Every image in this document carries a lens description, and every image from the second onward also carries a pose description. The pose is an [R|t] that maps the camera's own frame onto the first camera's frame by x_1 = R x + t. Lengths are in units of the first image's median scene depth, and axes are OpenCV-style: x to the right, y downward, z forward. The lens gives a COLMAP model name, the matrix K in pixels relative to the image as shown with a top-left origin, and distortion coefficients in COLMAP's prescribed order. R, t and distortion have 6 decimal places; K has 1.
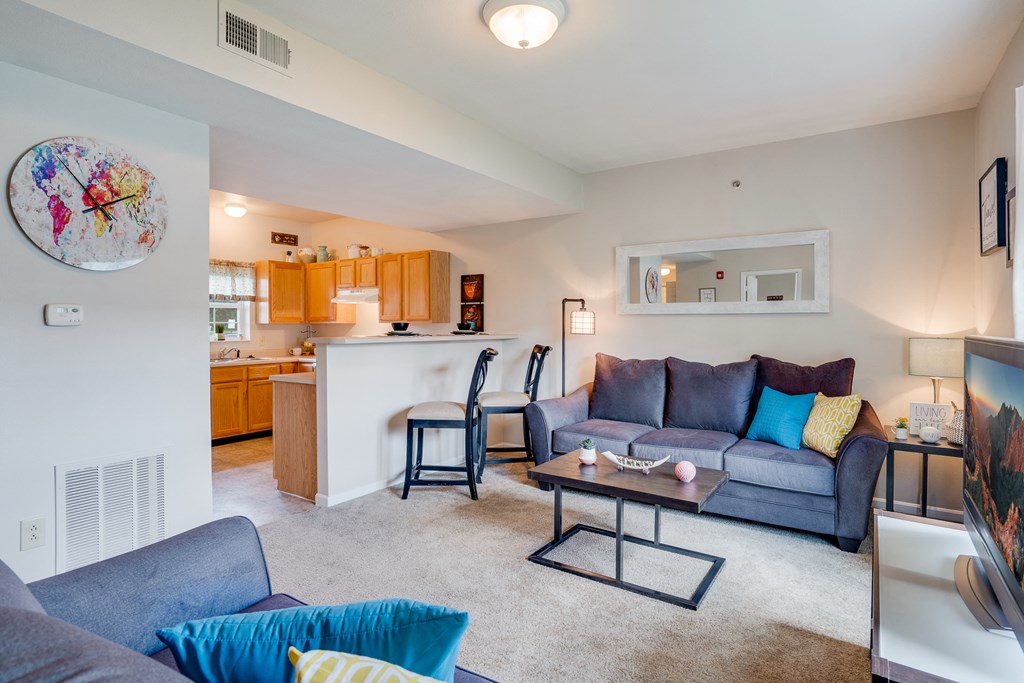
lens RADIAL K [[536.2, 0, 509.8], [0, 536.2, 322.2], [0, 0, 1]] dist [-0.042752, 0.000191]
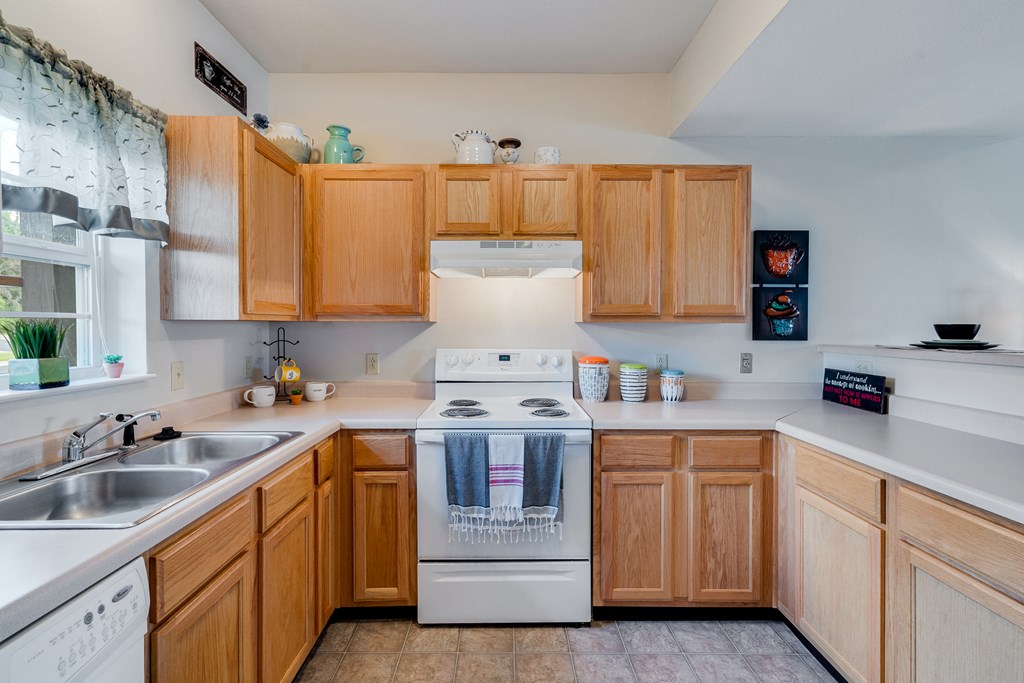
lens RADIAL K [[478.9, 0, 513.2], [0, 478.9, 327.6], [0, 0, 1]] dist [0.013494, 0.000676]
pose [[0.820424, 0.004053, 0.571741, -0.495480], [-0.007295, 0.999968, 0.003380, 0.004943], [-0.571709, -0.006944, 0.820427, 0.692026]]
